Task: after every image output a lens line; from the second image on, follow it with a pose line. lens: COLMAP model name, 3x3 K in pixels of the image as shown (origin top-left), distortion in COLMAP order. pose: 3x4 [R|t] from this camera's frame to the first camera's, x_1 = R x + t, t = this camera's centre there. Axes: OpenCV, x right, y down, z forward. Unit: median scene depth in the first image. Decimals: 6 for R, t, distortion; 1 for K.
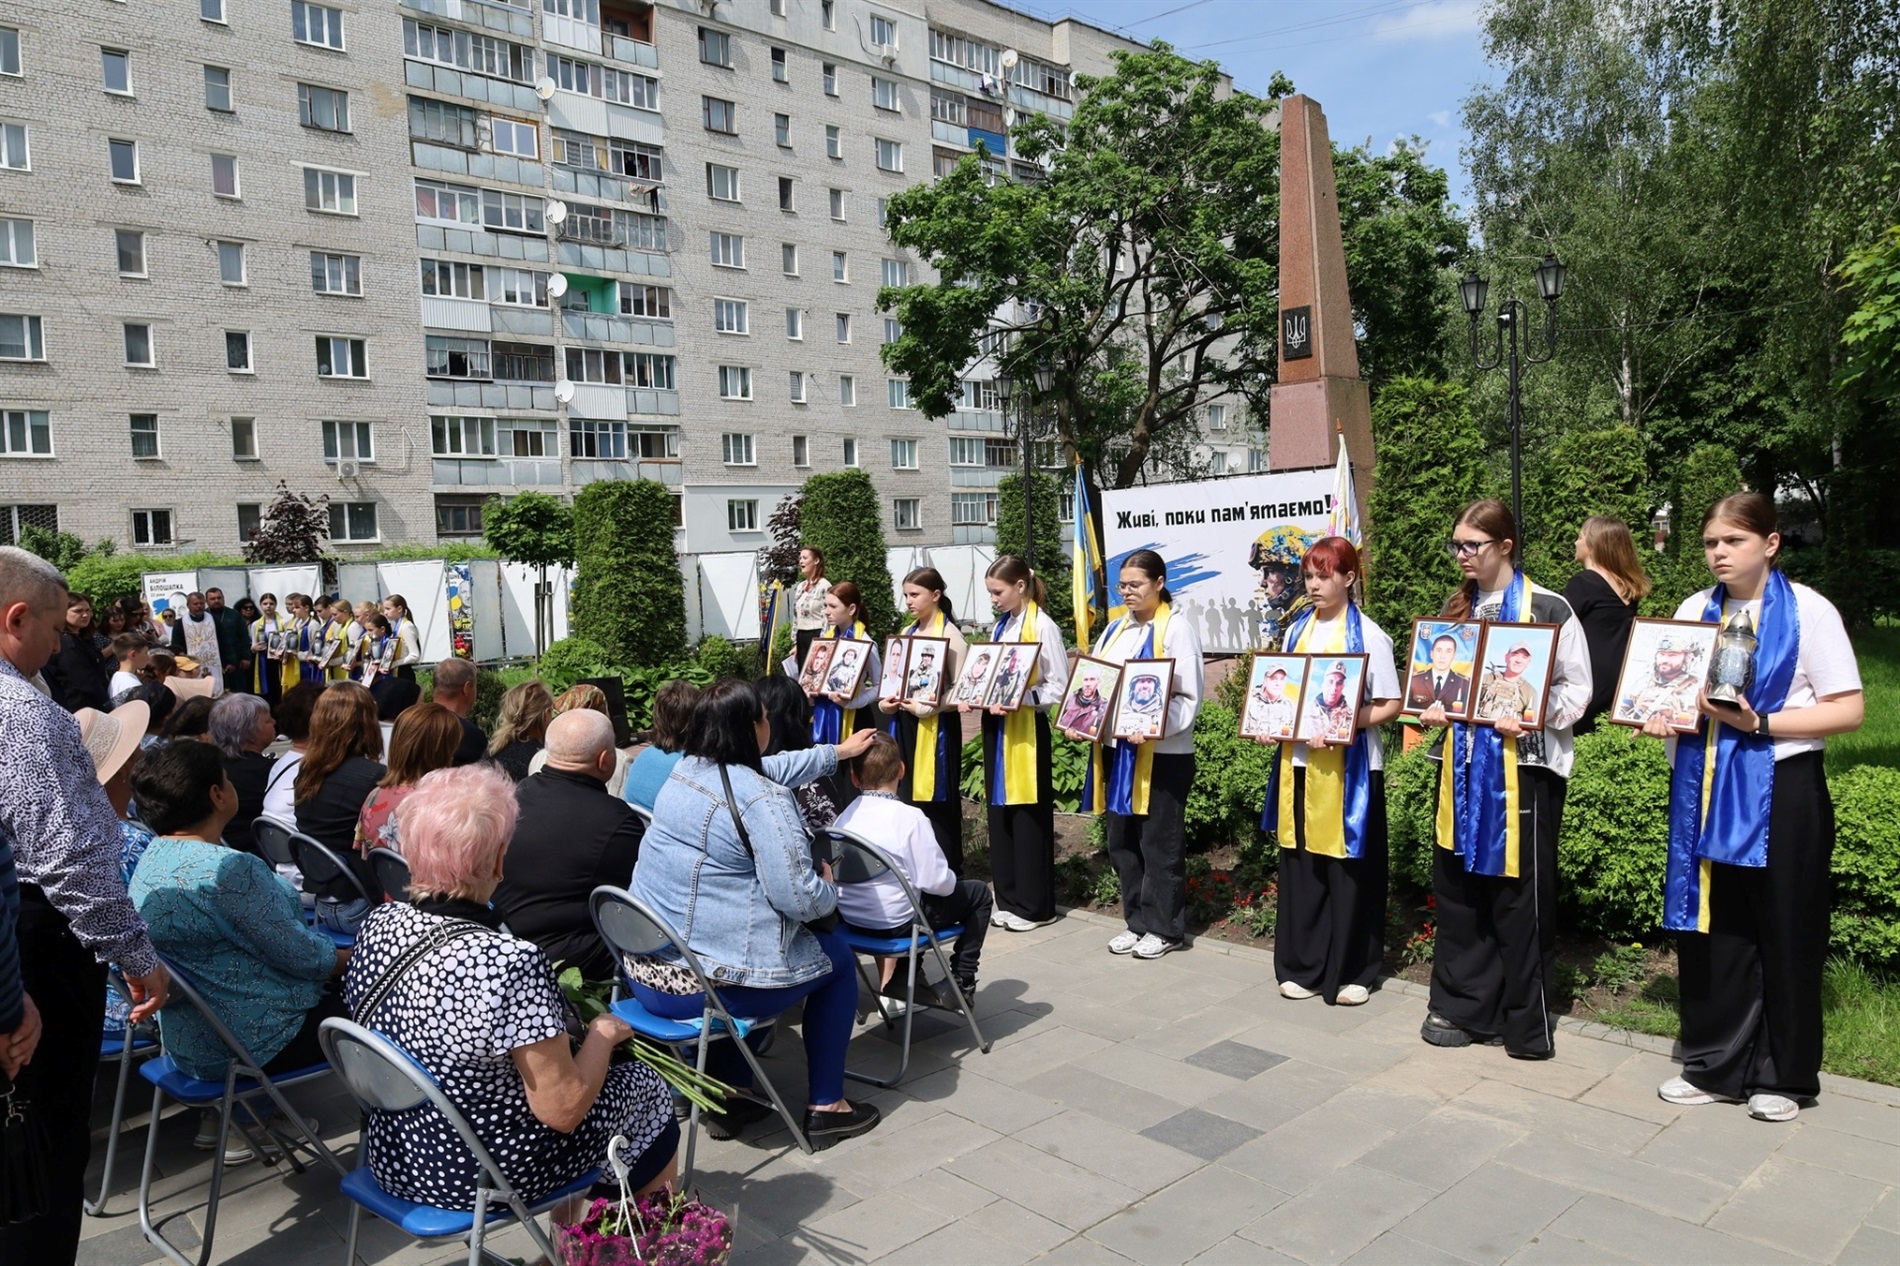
lens RADIAL K [[1242.7, 0, 949.4], [0, 1242.7, 633.1], [0, 0, 1]] dist [-0.017161, 0.000543]
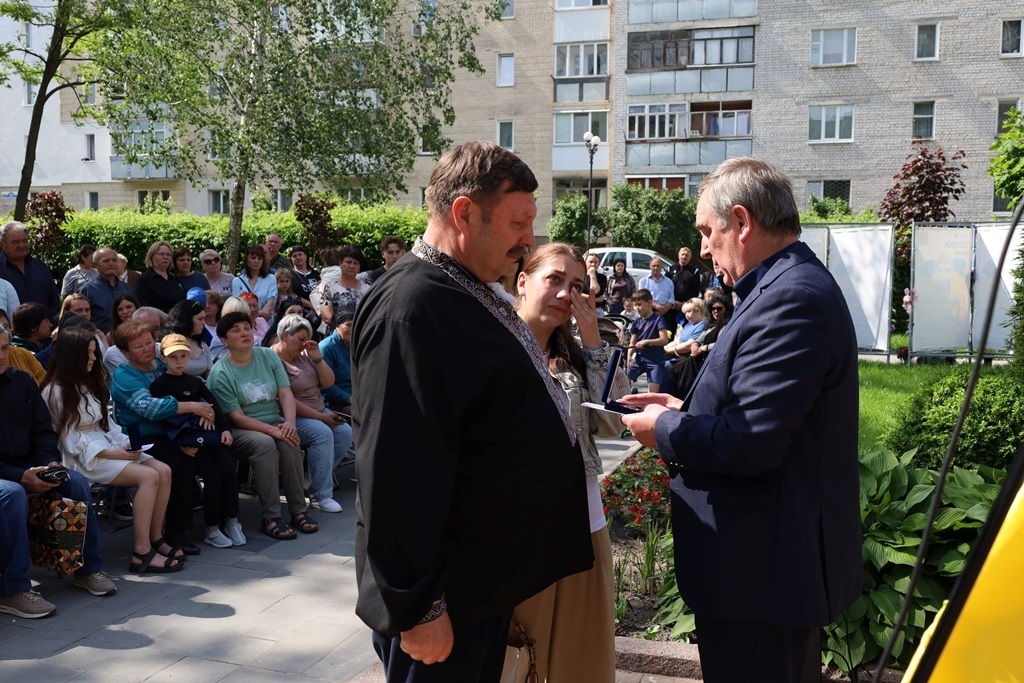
lens RADIAL K [[985.0, 0, 512.3], [0, 985.0, 348.3], [0, 0, 1]] dist [-0.000929, 0.000000]
pose [[0.499677, 0.129293, -0.856508, -0.014112], [-0.081089, 0.991437, 0.102354, -0.007962], [0.862408, 0.018310, 0.505883, 0.171330]]
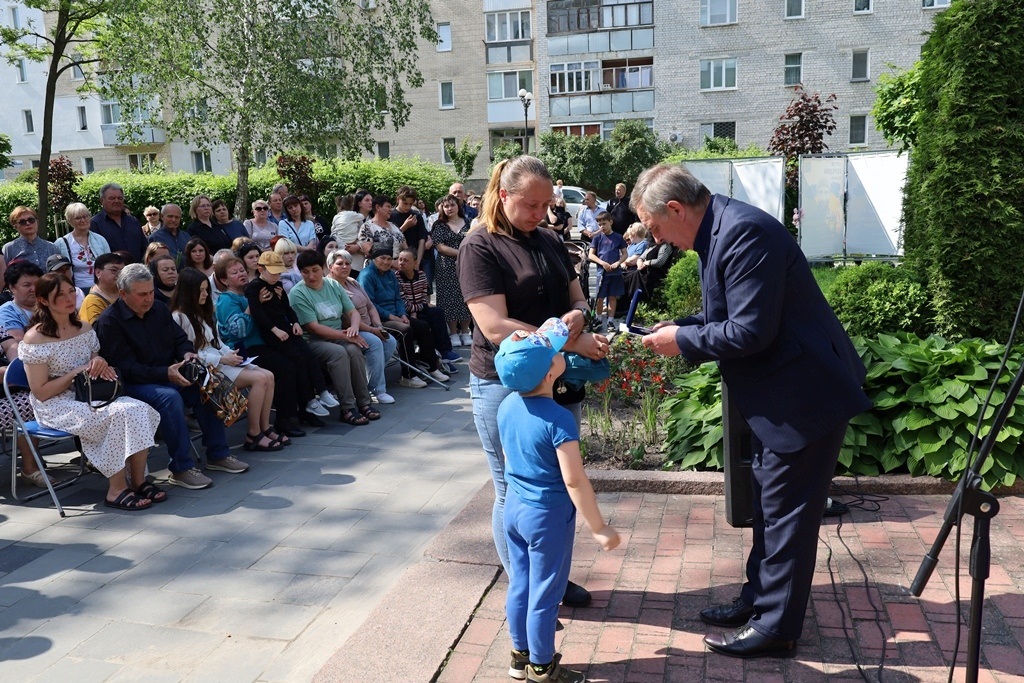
lens RADIAL K [[825.1, 0, 515.0], [0, 825.1, 345.3], [0, 0, 1]] dist [-0.000048, -0.020963]
pose [[0.568212, 0.171096, -0.804898, -0.012236], [-0.037967, 0.982555, 0.182058, -0.006978], [0.822006, -0.072888, 0.564795, 0.156839]]
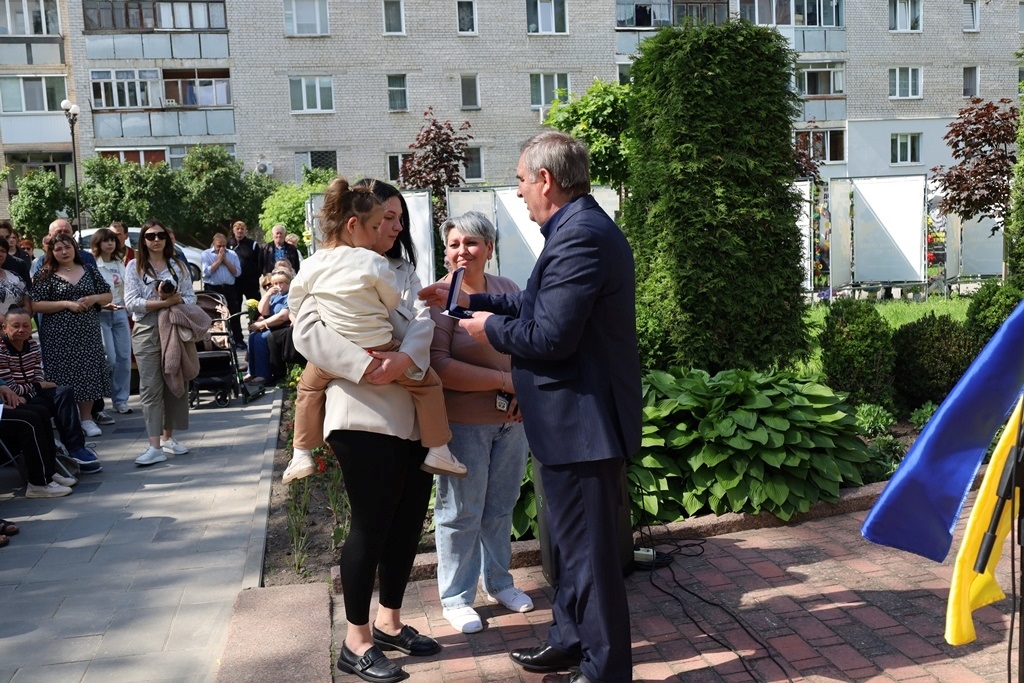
lens RADIAL K [[1027.1, 0, 531.9], [0, 1027.1, 345.2], [0, 0, 1]] dist [-0.012700, 0.000000]
pose [[0.873342, 0.065848, -0.482635, -0.023625], [-0.024986, 0.995572, 0.090619, -0.004953], [0.486466, -0.067082, 0.871121, 0.142549]]
